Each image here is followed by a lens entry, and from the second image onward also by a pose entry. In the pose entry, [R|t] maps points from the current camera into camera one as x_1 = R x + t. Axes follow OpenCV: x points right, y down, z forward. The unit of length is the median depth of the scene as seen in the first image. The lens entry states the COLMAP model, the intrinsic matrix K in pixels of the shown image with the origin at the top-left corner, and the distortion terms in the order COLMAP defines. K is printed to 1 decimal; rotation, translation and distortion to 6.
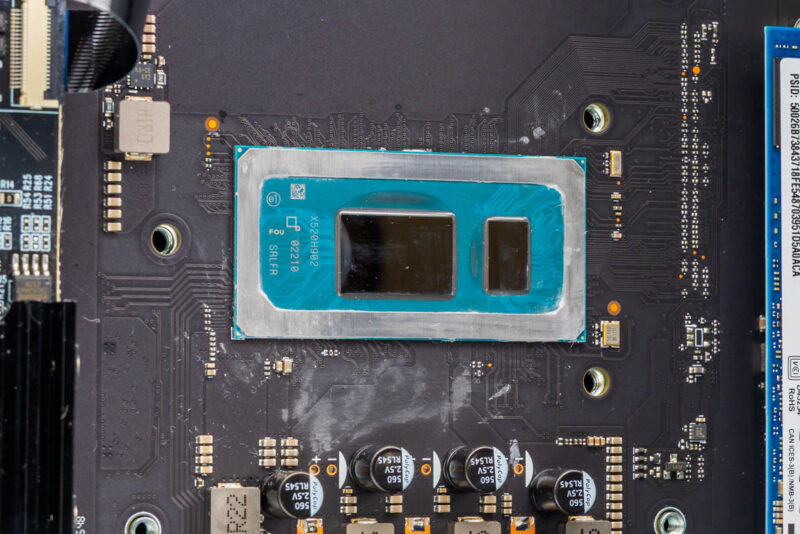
lens RADIAL K [[2773.3, 0, 314.0], [0, 2773.3, 266.8], [0, 0, 1]] dist [0.028984, 0.000000]
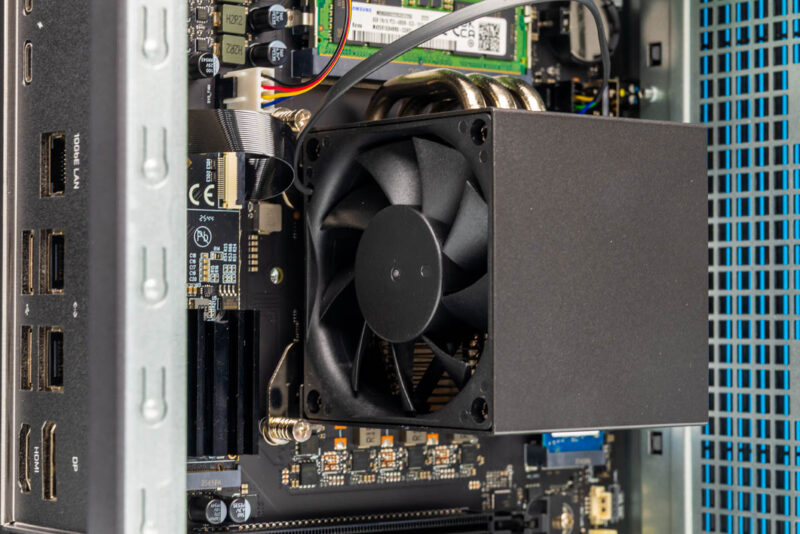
lens RADIAL K [[2076.1, 0, 402.3], [0, 2076.1, 265.8], [0, 0, 1]] dist [-0.295127, 0.000000]
pose [[0.942438, 0.001433, 0.334378, -0.467743], [-0.006096, 0.999898, 0.012899, -0.037035], [-0.334325, -0.014195, 0.942351, -0.395457]]
